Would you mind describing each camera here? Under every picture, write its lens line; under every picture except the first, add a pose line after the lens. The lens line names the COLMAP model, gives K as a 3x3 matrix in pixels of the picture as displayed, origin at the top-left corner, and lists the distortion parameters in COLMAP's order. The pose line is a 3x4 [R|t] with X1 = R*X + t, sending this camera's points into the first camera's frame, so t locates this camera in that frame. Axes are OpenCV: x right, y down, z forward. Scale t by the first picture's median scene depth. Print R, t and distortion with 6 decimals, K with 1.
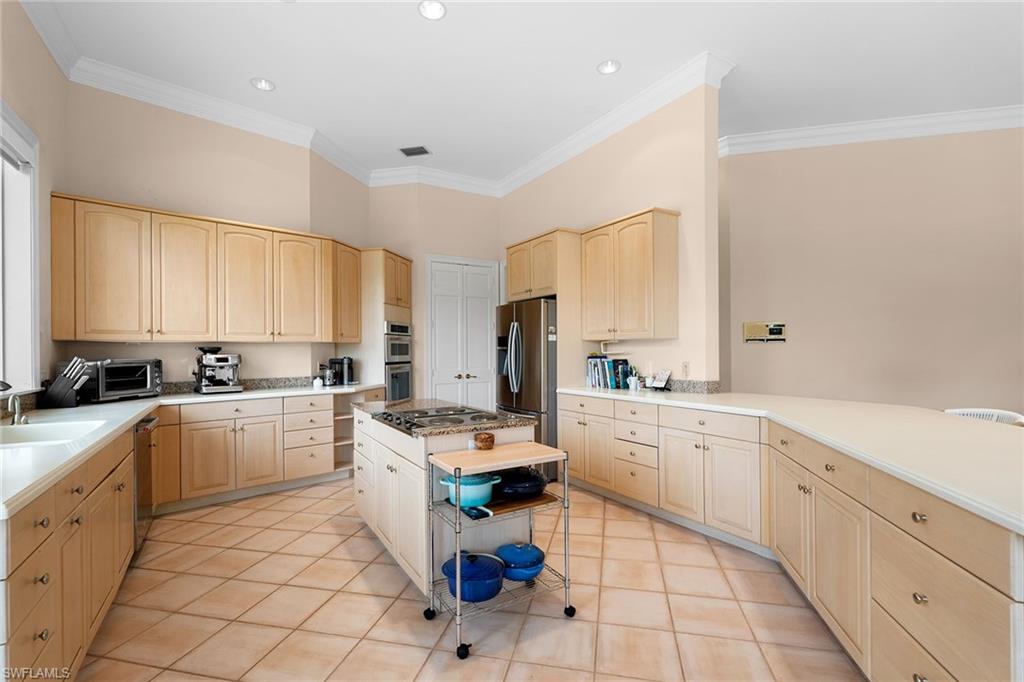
lens RADIAL K [[462.9, 0, 512.8], [0, 462.9, 350.6], [0, 0, 1]] dist [-0.000919, -0.000829]
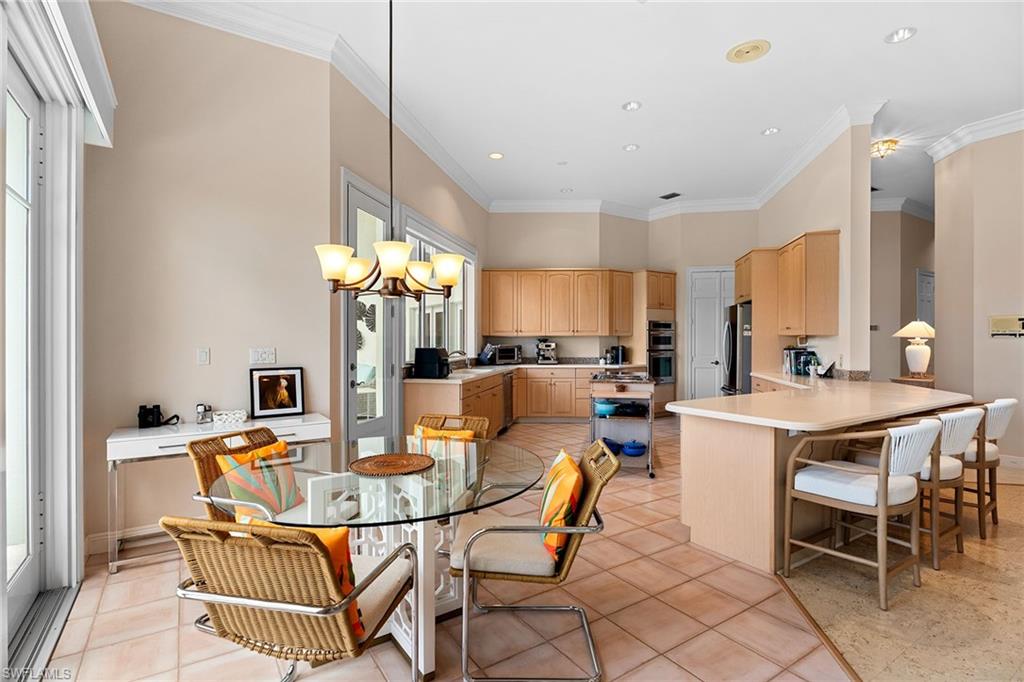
lens RADIAL K [[496.2, 0, 510.6], [0, 496.2, 339.7], [0, 0, 1]] dist [0.001197, 0.000085]
pose [[0.723864, 0.008820, -0.689886, 0.570326], [-0.005921, 0.999961, 0.006571, -0.015302], [0.689917, -0.000672, 0.723888, -0.479187]]
